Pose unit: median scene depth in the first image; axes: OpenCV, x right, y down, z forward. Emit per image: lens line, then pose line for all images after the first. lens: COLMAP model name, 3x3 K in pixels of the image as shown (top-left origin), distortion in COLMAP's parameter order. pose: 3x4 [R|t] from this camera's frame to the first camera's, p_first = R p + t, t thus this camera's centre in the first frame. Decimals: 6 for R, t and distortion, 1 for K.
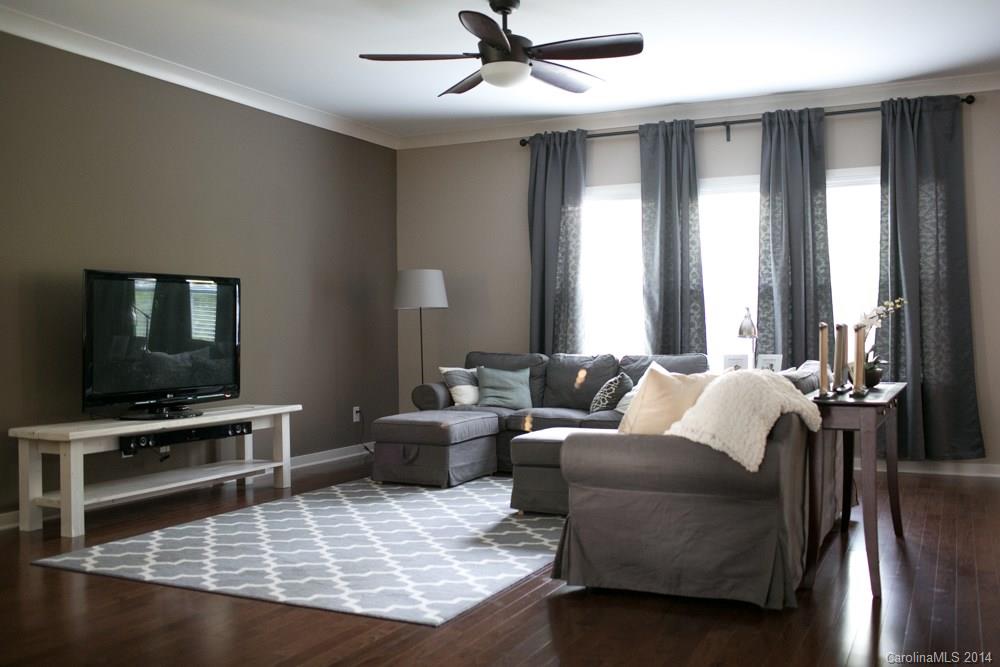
lens RADIAL K [[959.0, 0, 499.3], [0, 959.0, 321.5], [0, 0, 1]] dist [-0.088860, 0.117476]
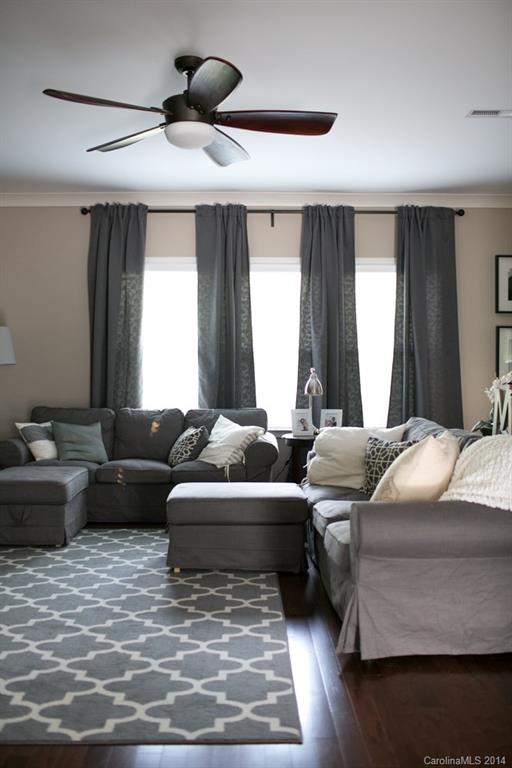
lens RADIAL K [[736.5, 0, 257.4], [0, 736.5, 384.0], [0, 0, 1]] dist [-0.088860, 0.117476]
pose [[0.893875, 0.003344, 0.448303, -0.188071], [-0.011304, 0.999822, 0.015082, -0.008650], [-0.448173, -0.018549, 0.893754, 0.199083]]
